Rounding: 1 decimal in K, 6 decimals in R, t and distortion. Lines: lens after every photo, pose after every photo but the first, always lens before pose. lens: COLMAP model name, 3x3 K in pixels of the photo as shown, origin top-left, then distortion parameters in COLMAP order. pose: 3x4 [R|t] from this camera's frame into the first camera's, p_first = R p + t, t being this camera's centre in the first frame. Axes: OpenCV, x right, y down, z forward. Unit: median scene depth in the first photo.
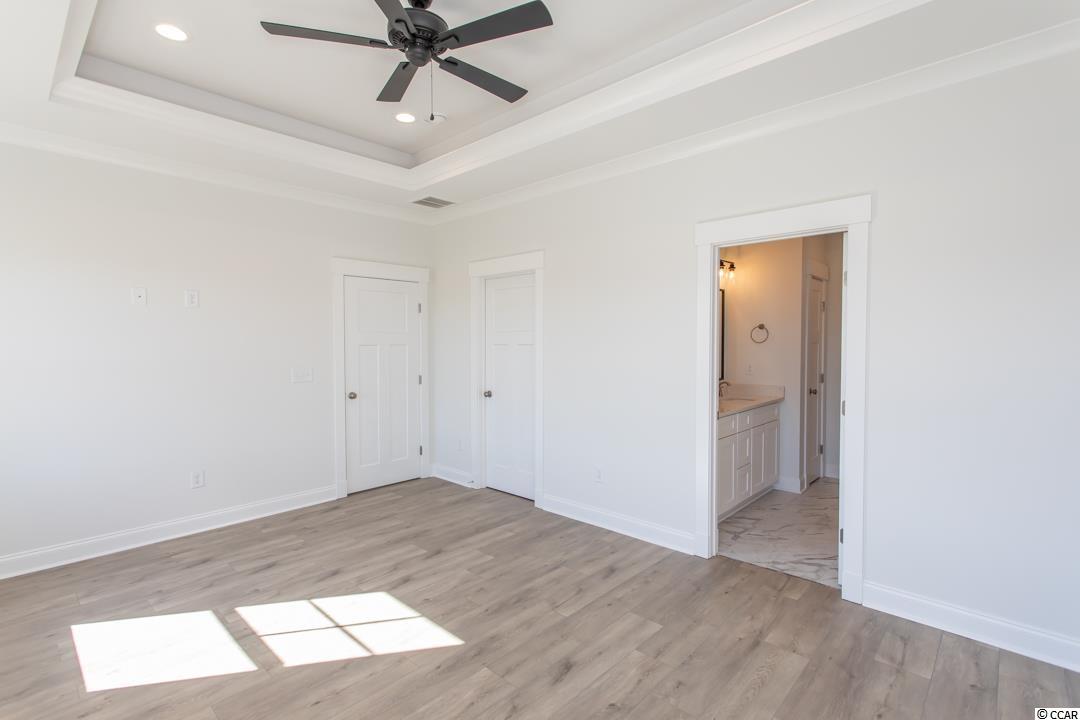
lens RADIAL K [[510.1, 0, 536.6], [0, 510.1, 356.2], [0, 0, 1]] dist [0.001526, 0.001913]
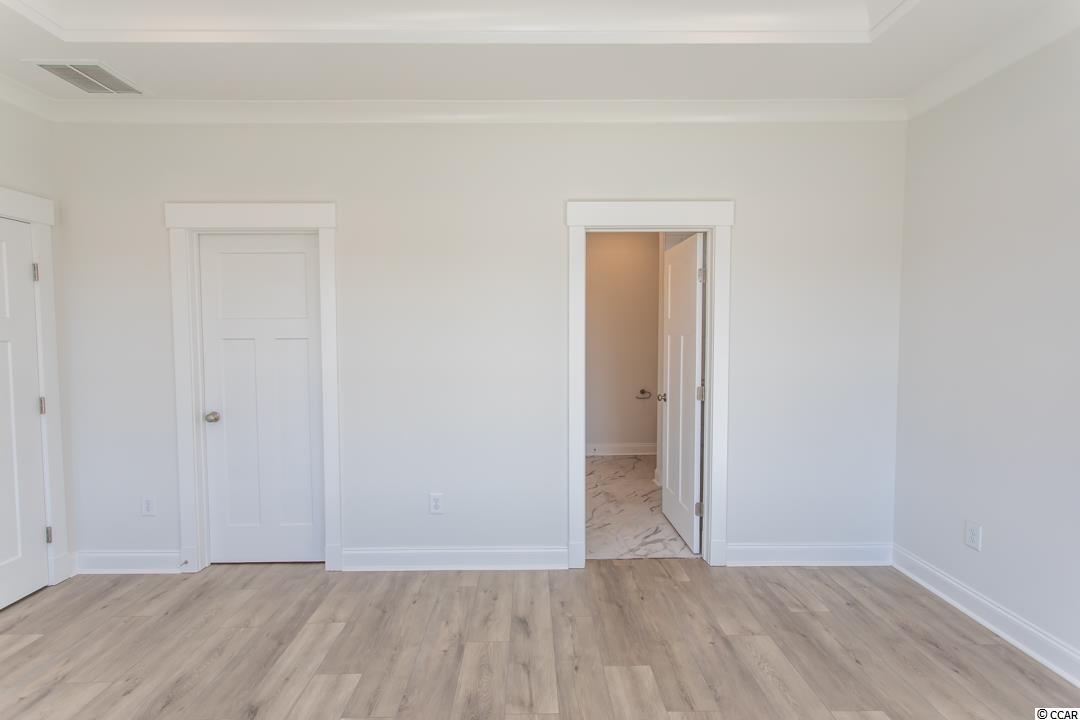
lens RADIAL K [[510.1, 0, 536.6], [0, 510.1, 356.2], [0, 0, 1]] dist [0.001526, 0.001913]
pose [[0.720367, -0.035031, 0.692707, -0.299825], [0.022026, 0.999375, 0.027634, -0.012503], [-0.693243, -0.004649, 0.720689, 0.331949]]
